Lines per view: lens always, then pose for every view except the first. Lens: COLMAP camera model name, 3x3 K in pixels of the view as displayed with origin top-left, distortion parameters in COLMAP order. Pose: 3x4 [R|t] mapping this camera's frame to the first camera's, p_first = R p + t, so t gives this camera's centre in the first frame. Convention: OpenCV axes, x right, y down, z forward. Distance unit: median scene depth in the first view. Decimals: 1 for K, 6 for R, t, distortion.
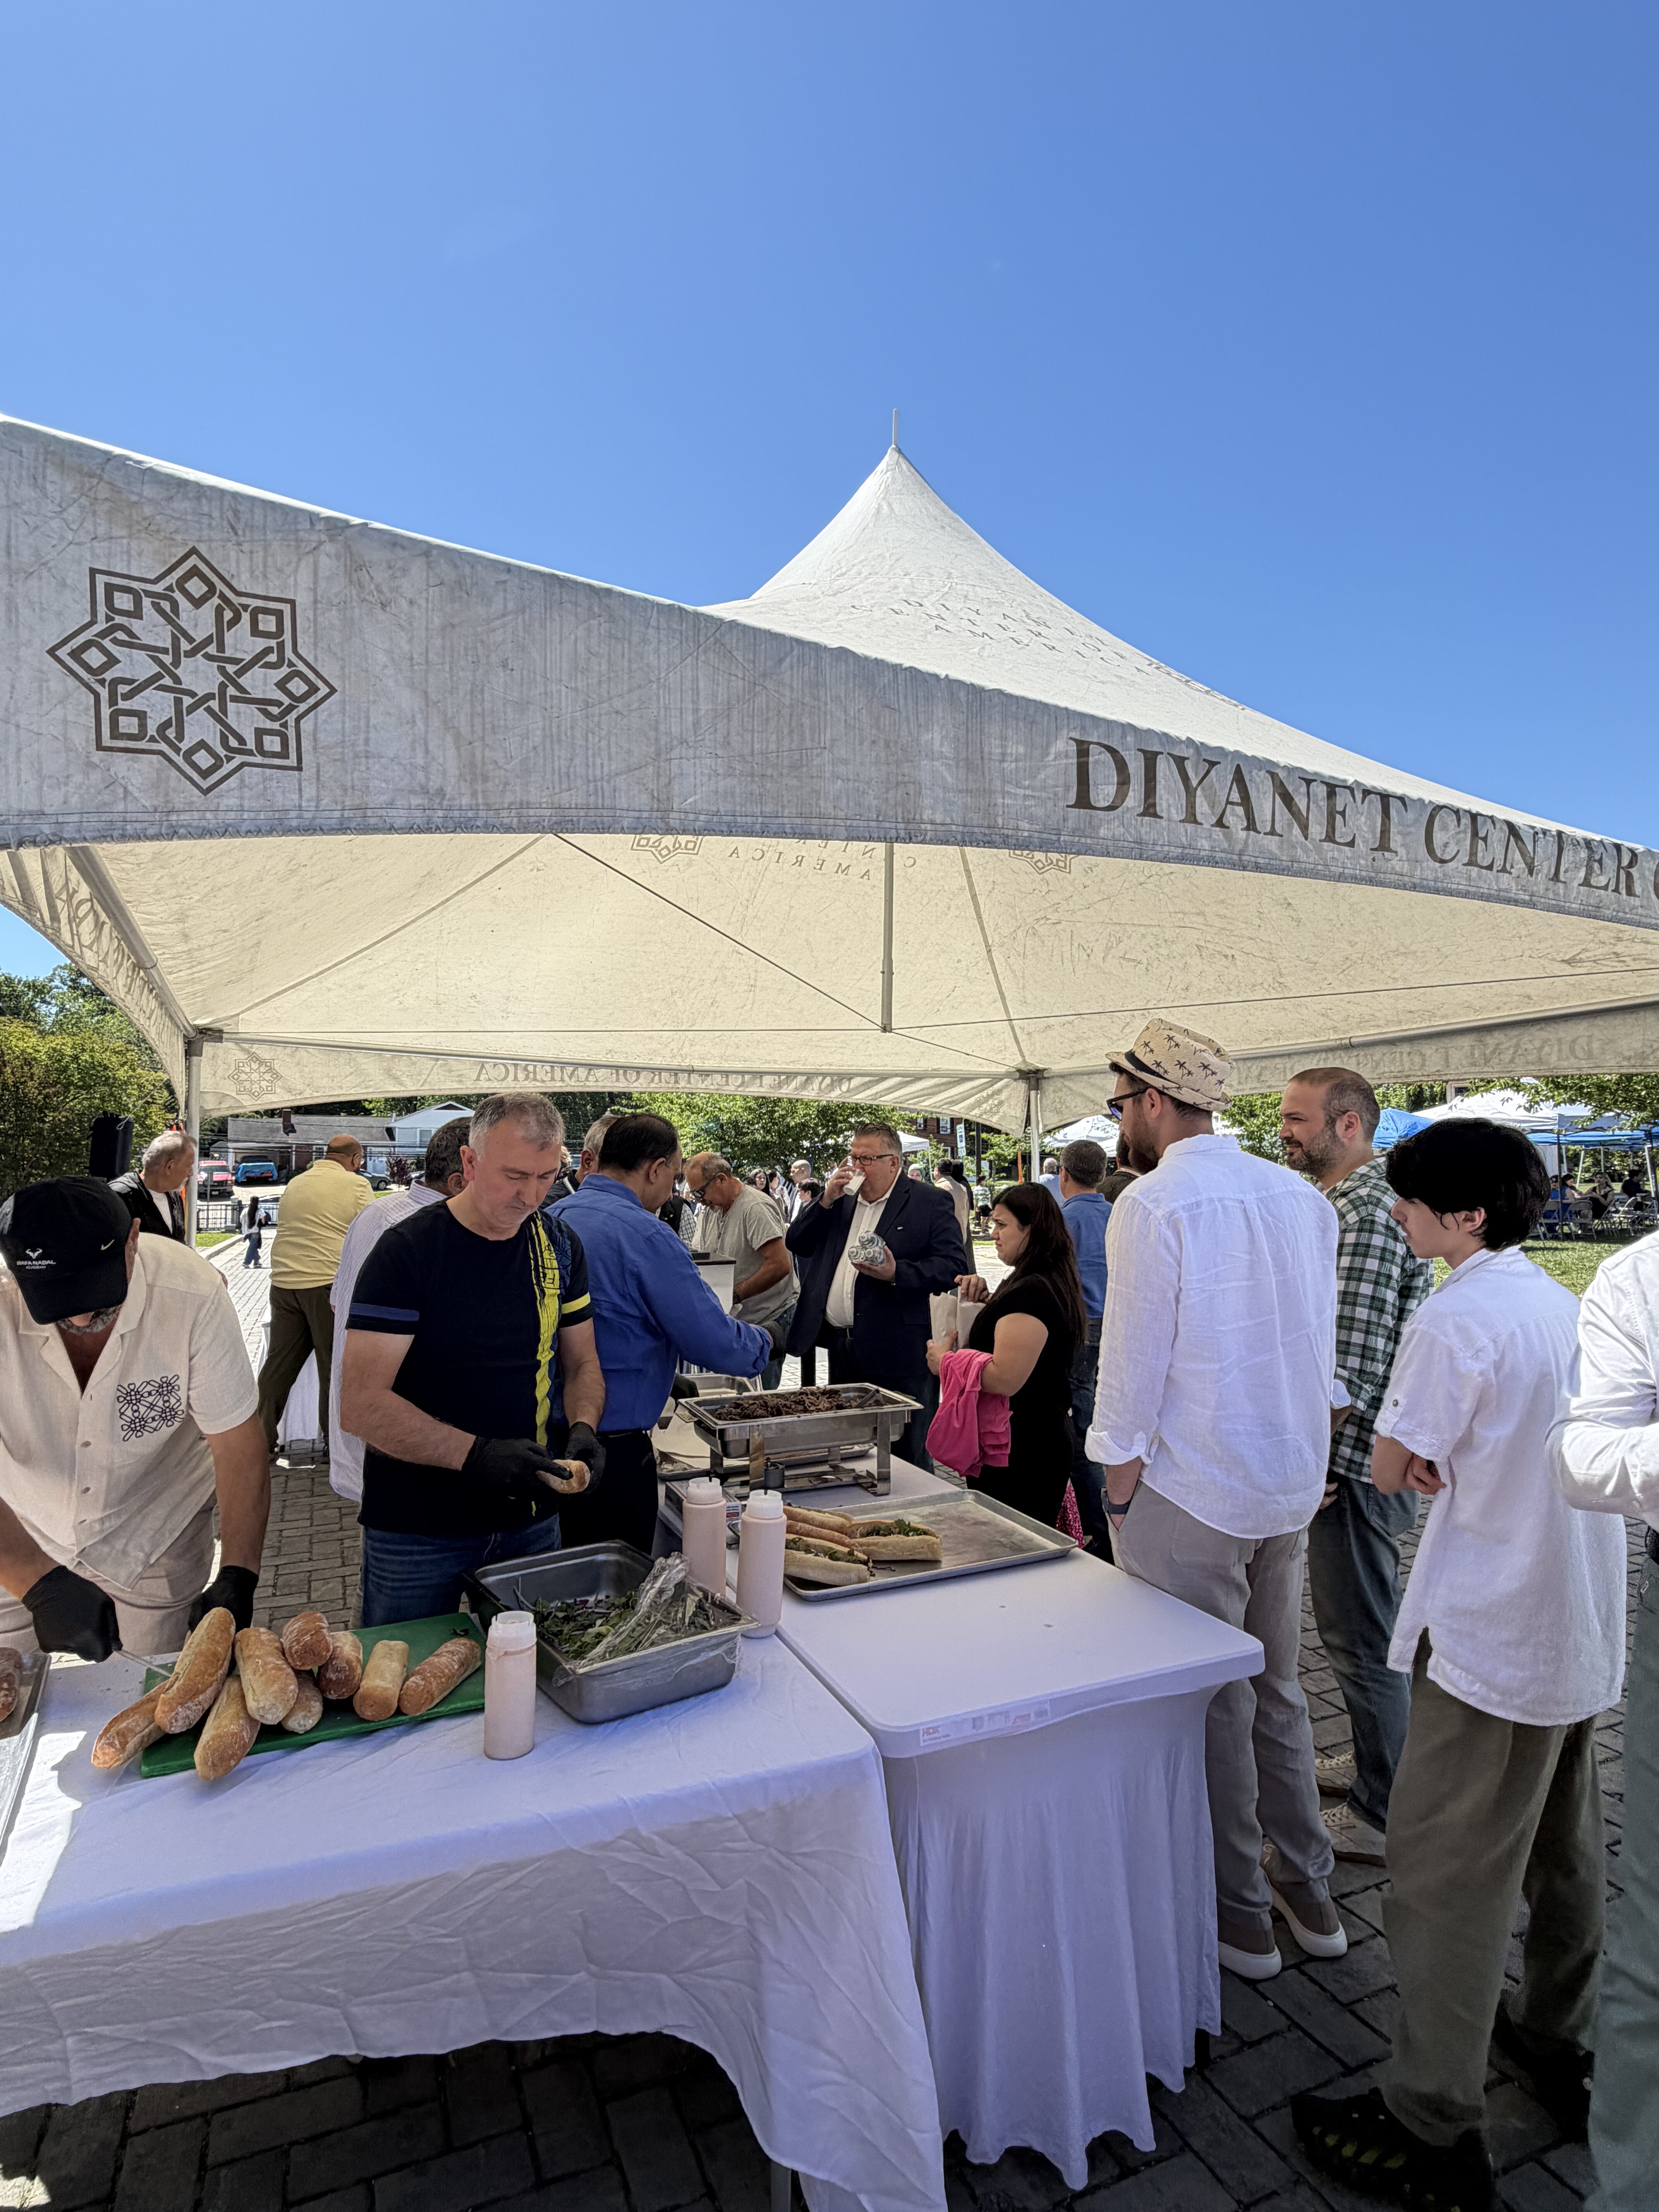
lens RADIAL K [[1172.0, 0, 829.5], [0, 1172.0, 1106.0], [0, 0, 1]] dist [0.005272, 0.001853]
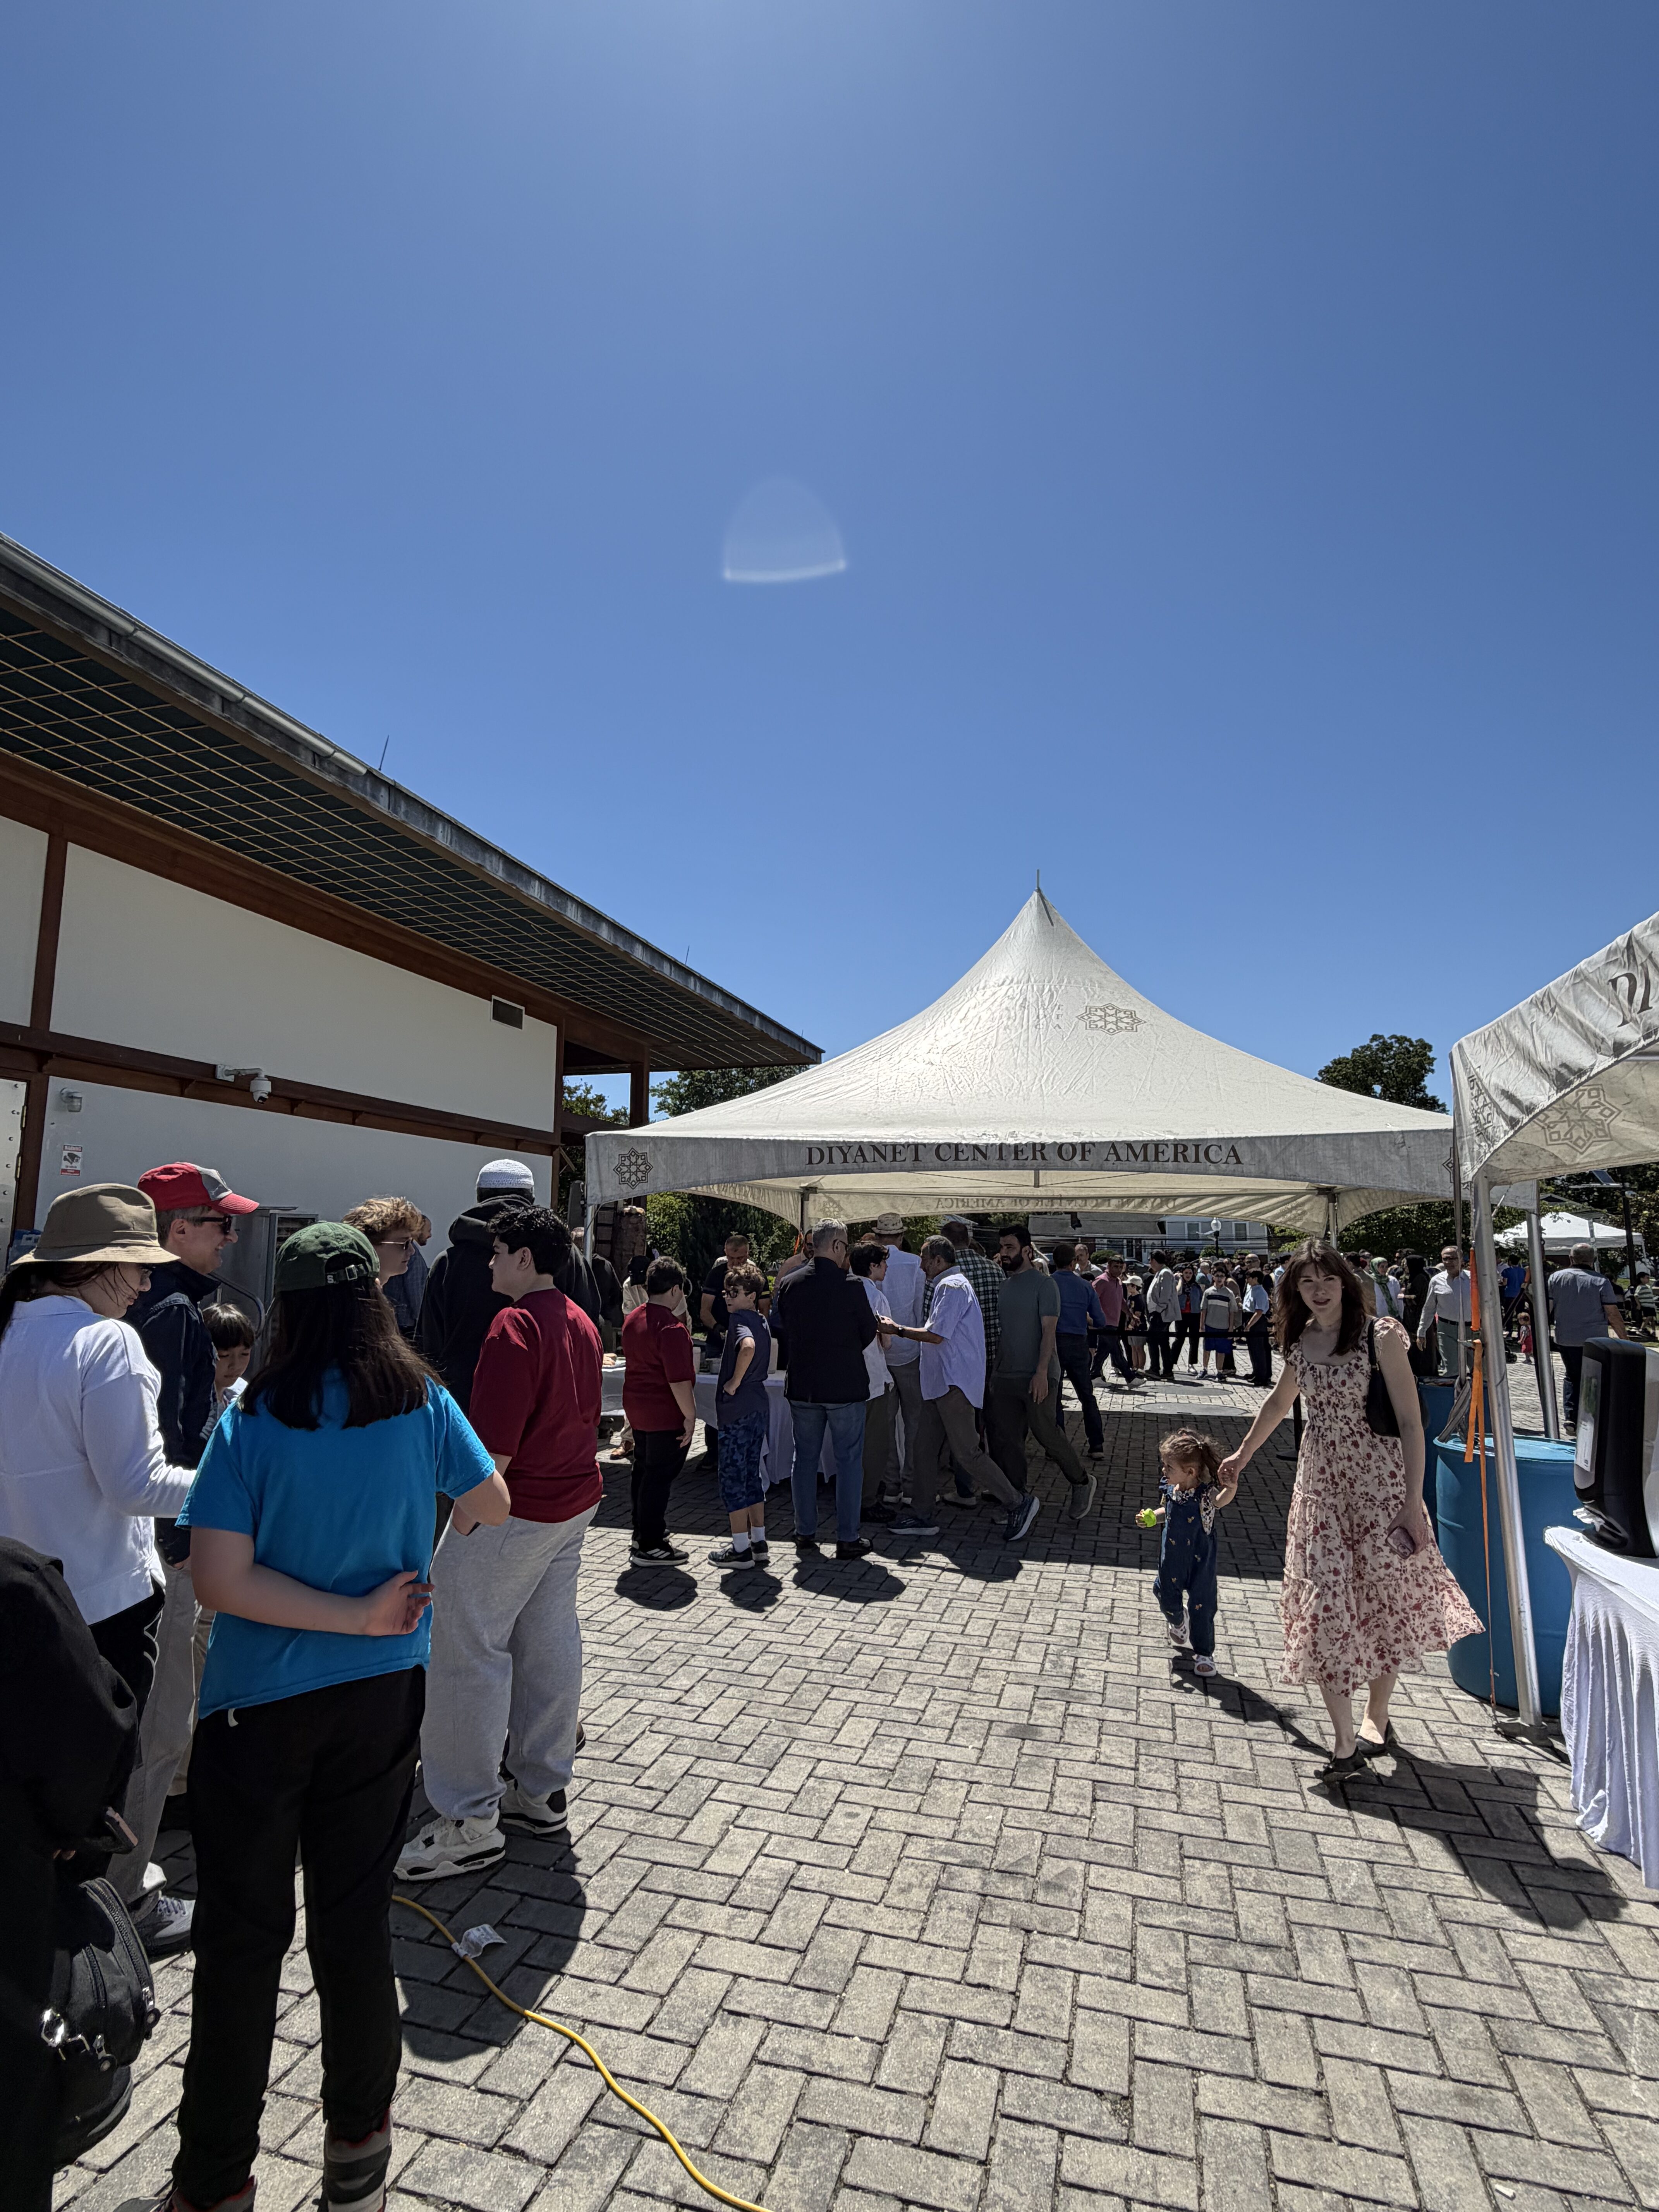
lens RADIAL K [[1172.0, 0, 829.5], [0, 1172.0, 1106.0], [0, 0, 1]] dist [0.005272, 0.001853]
pose [[0.773832, -0.070651, -0.629438, 0.676884], [0.021559, 0.996122, -0.085305, -0.024620], [0.633024, 0.052442, 0.772354, -0.506686]]
